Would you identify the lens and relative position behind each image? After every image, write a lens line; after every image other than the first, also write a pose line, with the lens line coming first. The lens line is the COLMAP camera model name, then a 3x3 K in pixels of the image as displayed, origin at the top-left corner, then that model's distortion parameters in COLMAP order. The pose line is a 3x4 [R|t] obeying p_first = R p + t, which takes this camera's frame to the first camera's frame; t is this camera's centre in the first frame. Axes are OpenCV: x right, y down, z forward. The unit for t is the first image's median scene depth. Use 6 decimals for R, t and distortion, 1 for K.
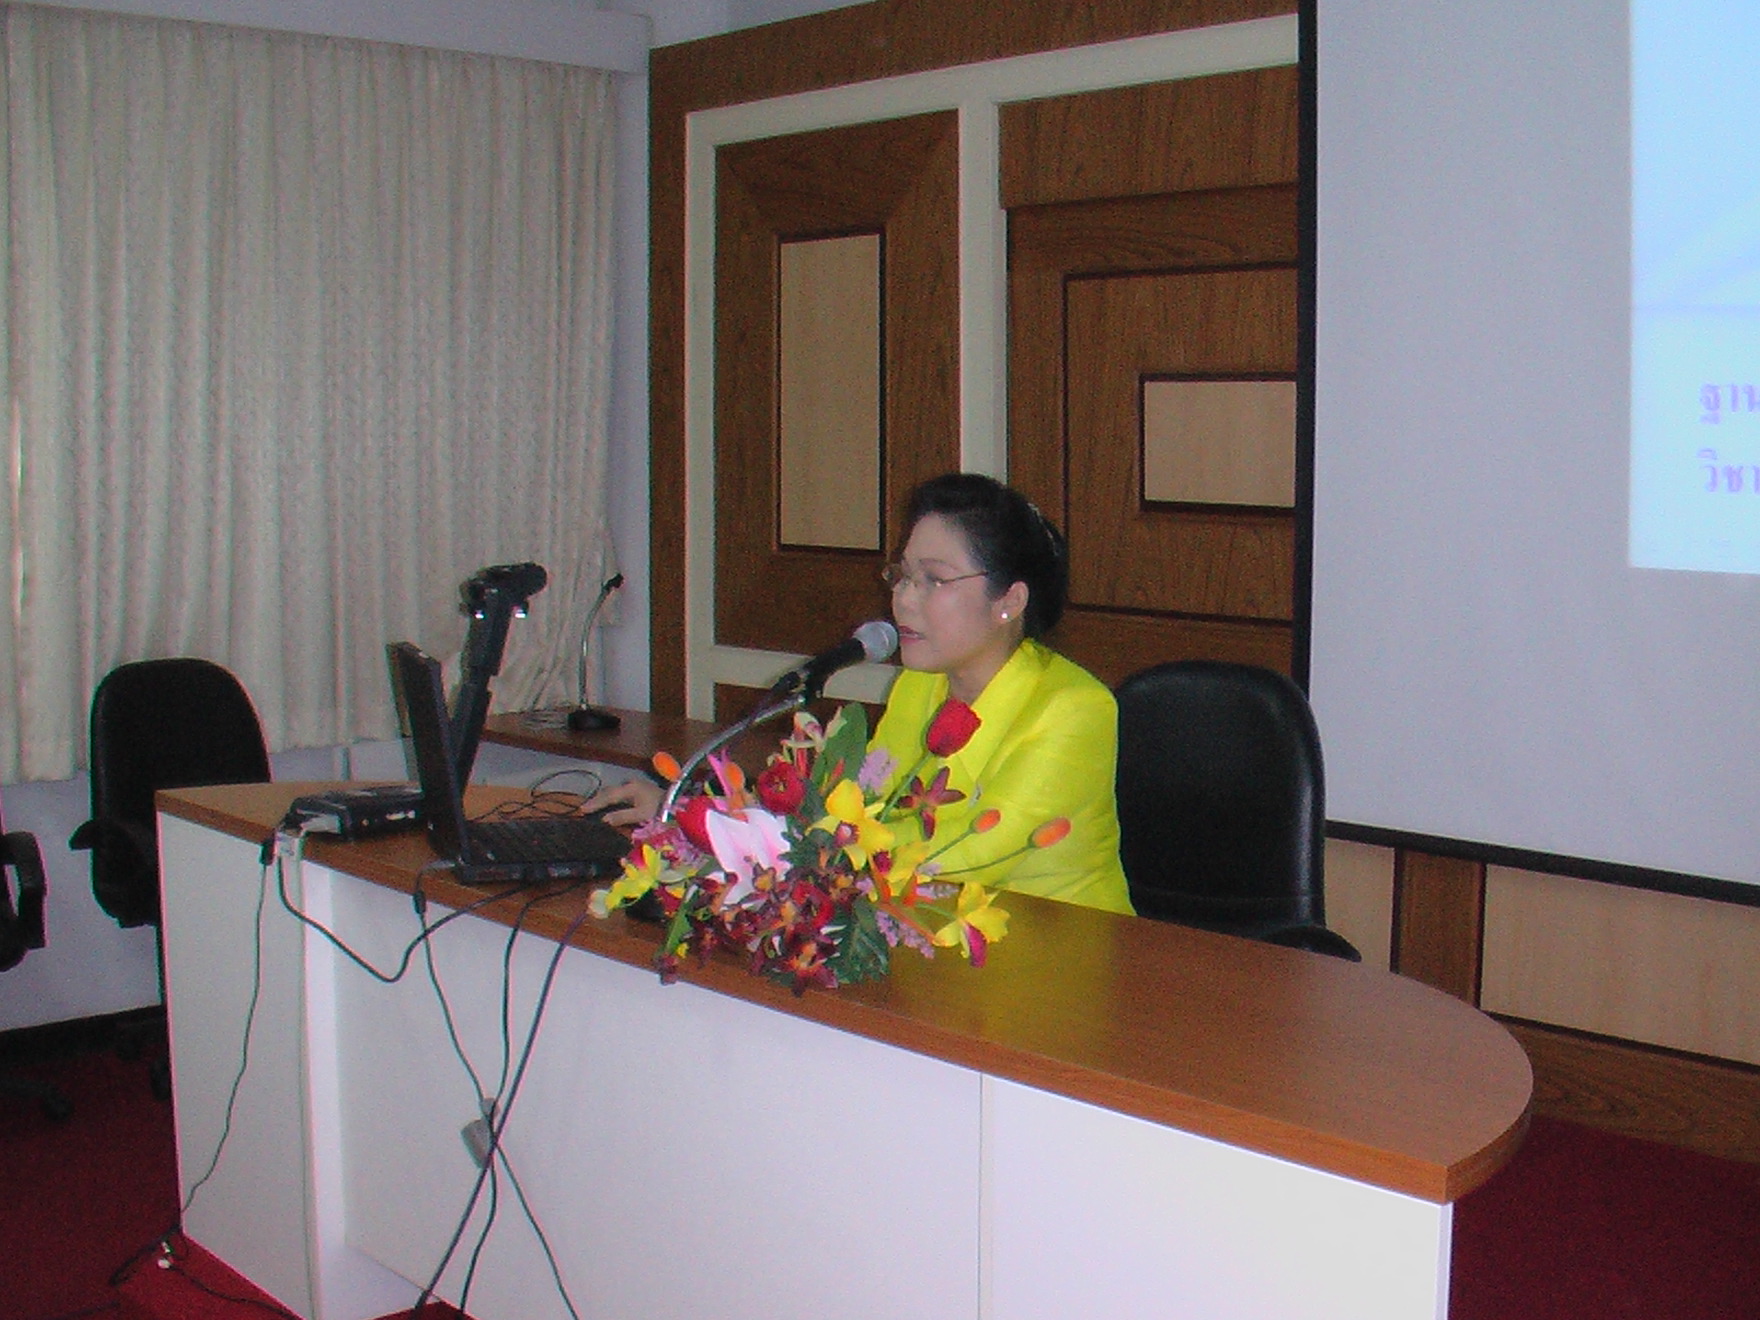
lens RADIAL K [[2158.6, 0, 873.7], [0, 2158.6, 628.5], [0, 0, 1]] dist [-0.261077, 0.239232]
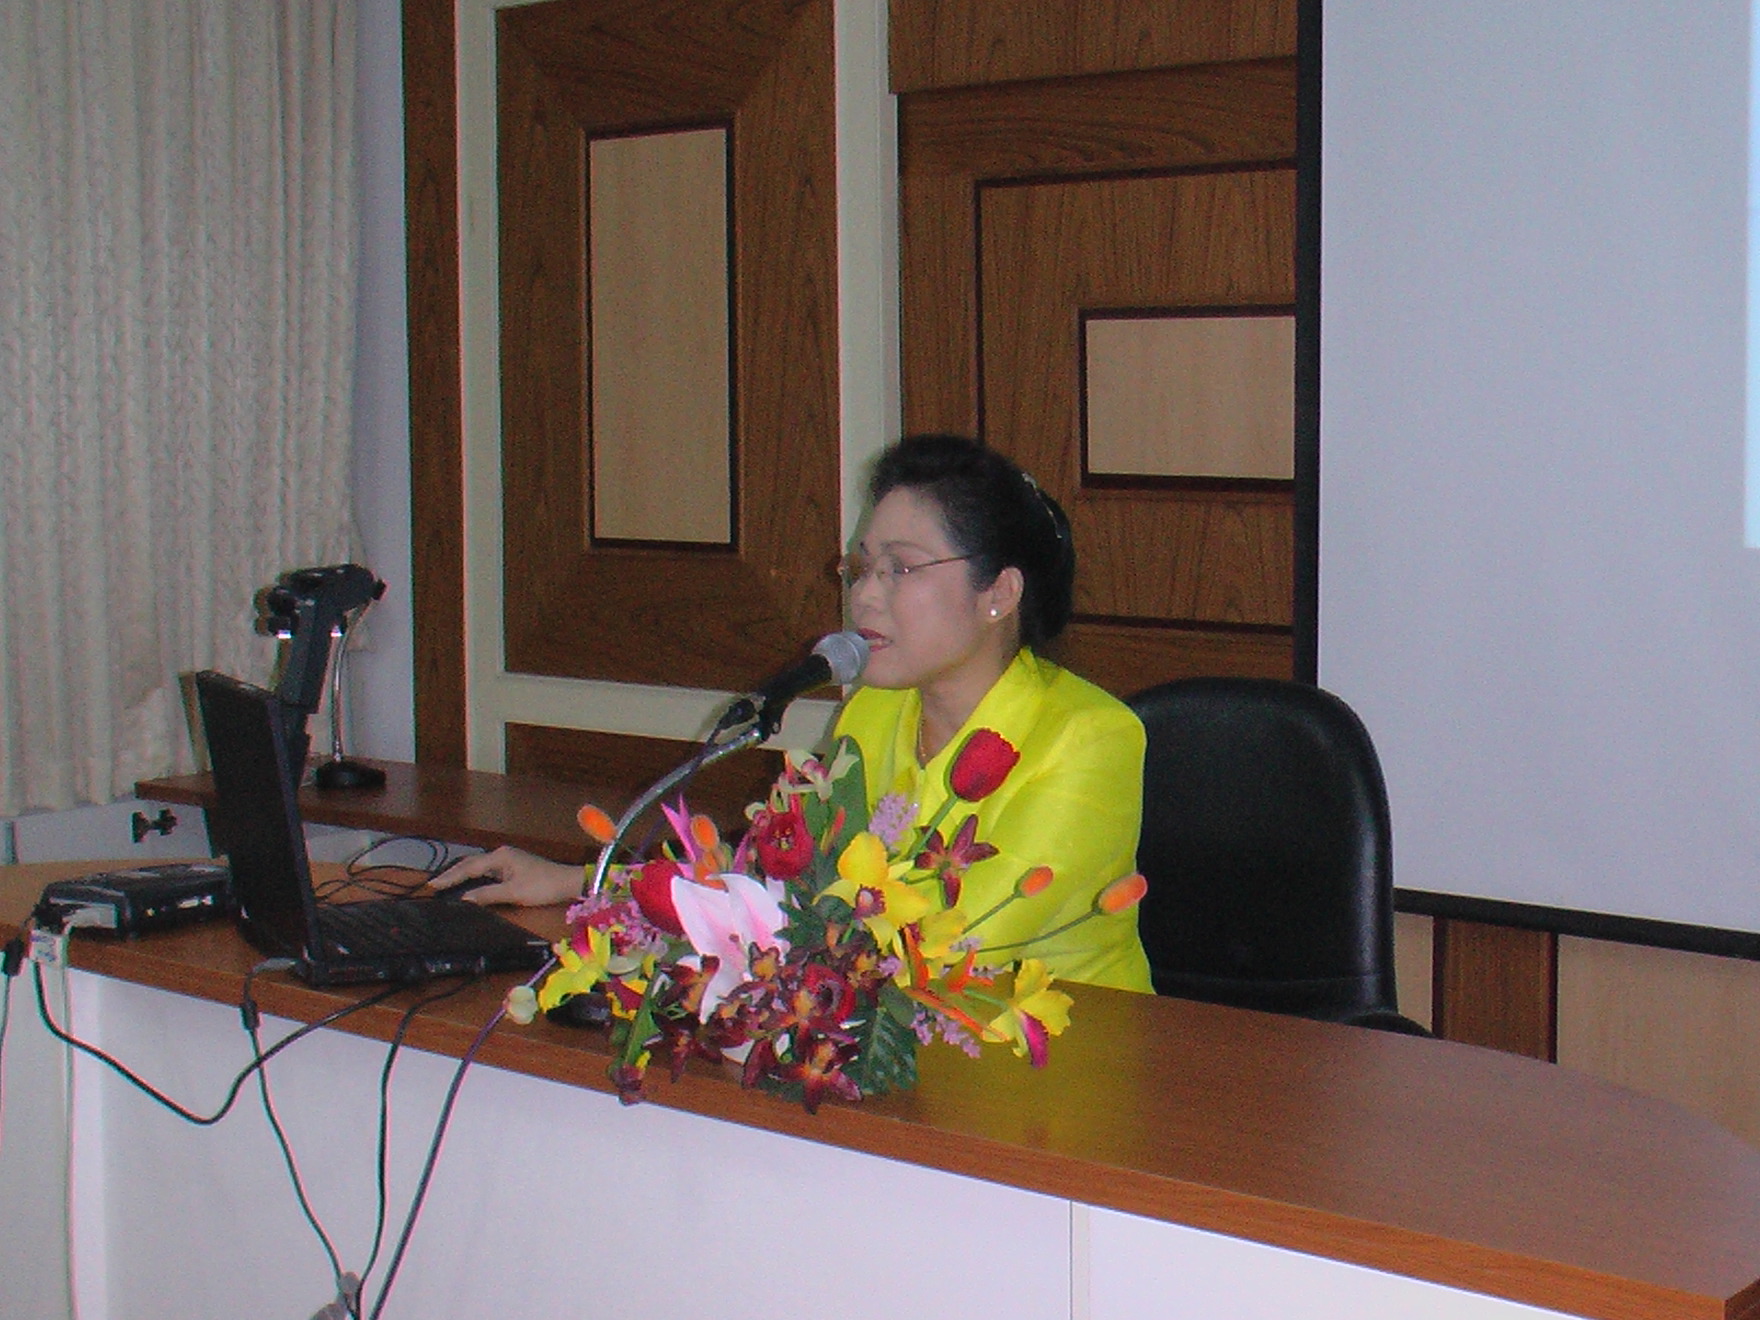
lens RADIAL K [[2840.5, 0, 880.0], [0, 2840.5, 660.0], [0, 0, 1]] dist [-0.040746, 0.194137]
pose [[0.995508, -0.018442, 0.092859, -0.049676], [0.018073, 0.999825, 0.004815, 0.001334], [-0.092932, -0.003115, 0.995668, -0.013025]]
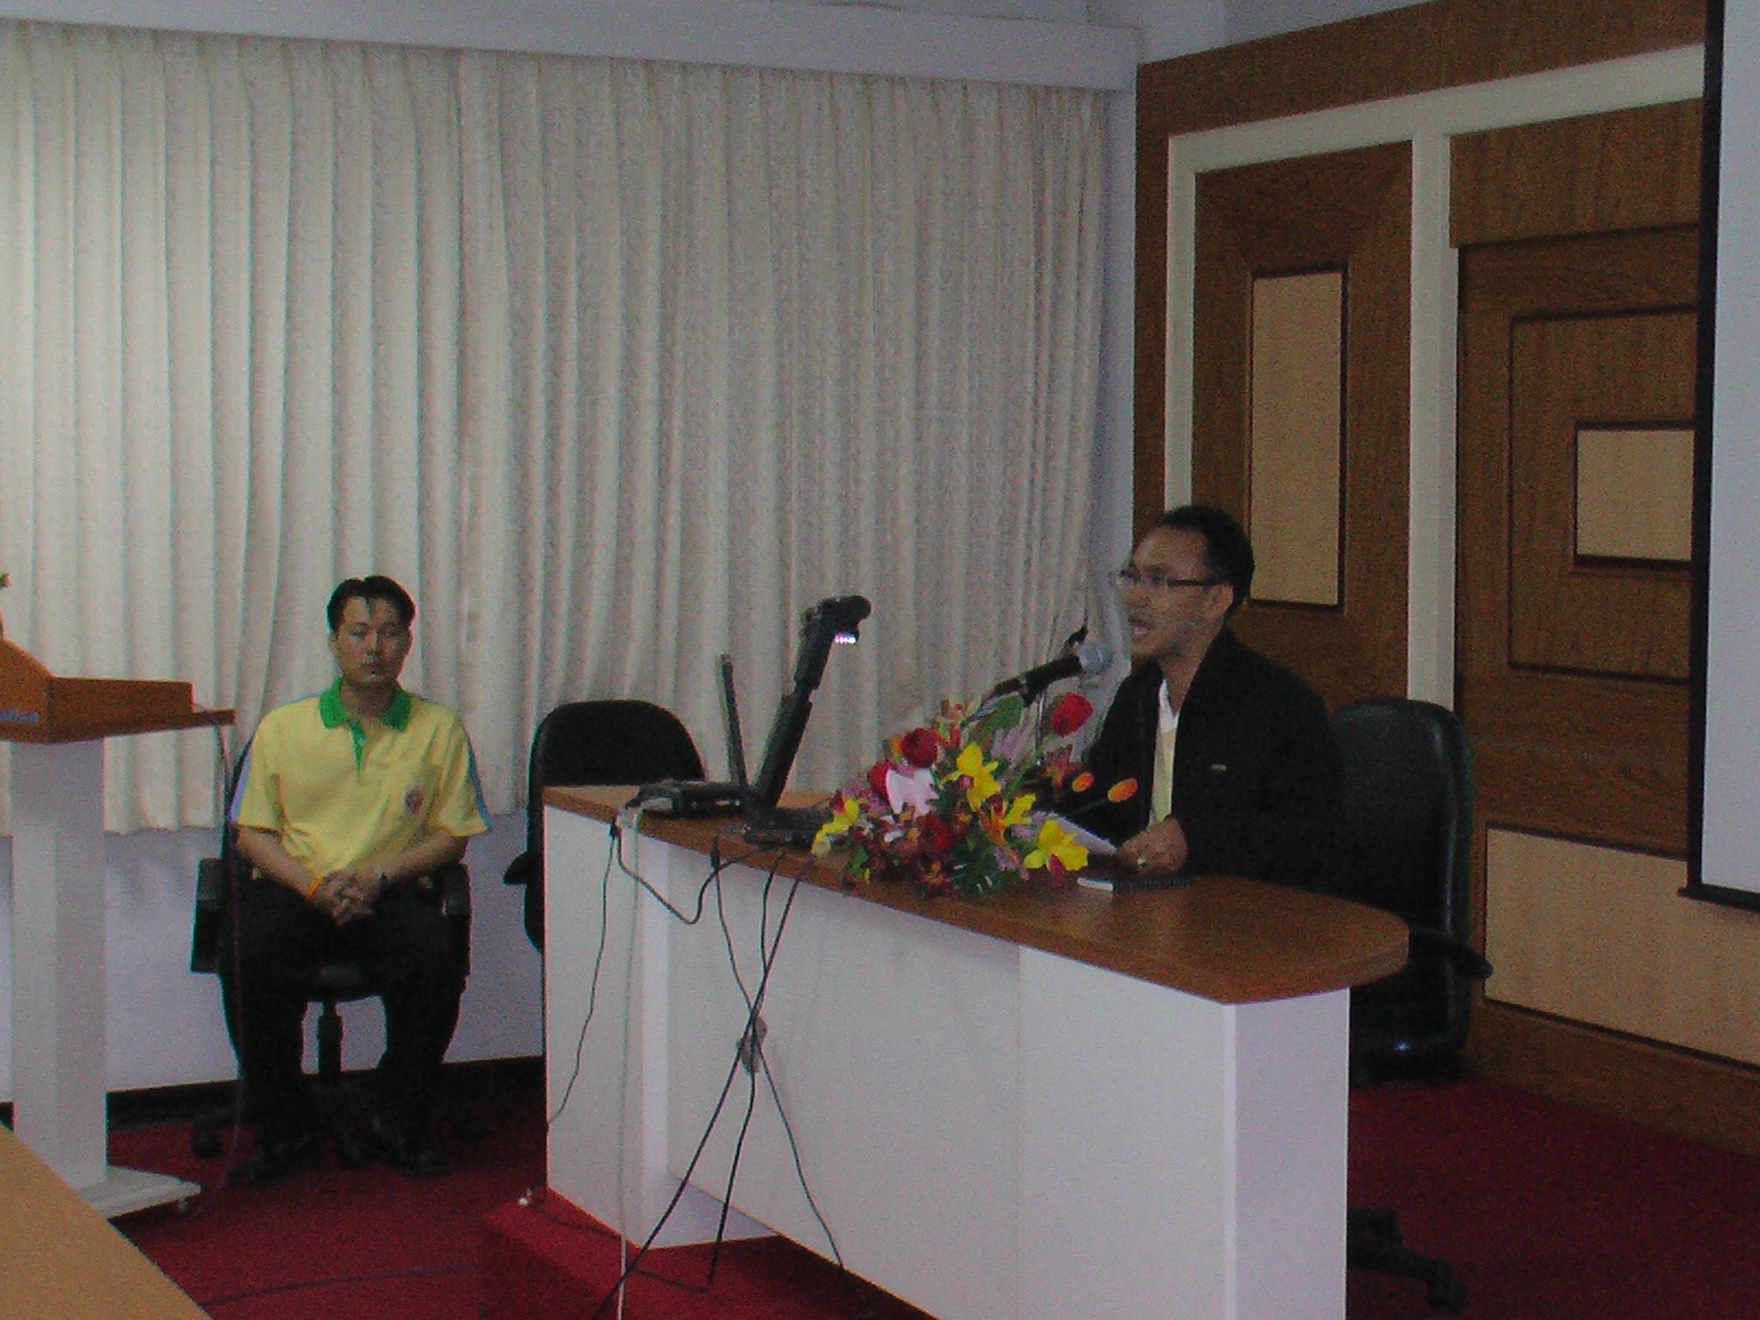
lens RADIAL K [[2999.2, 0, 880.0], [0, 2999.2, 660.0], [0, 0, 1]] dist [-0.185399, 1.795969]
pose [[0.960062, 0.021091, -0.278992, 0.223506], [-0.028778, 0.999310, -0.023484, 0.030793], [0.278304, 0.030575, 0.960006, -0.403893]]
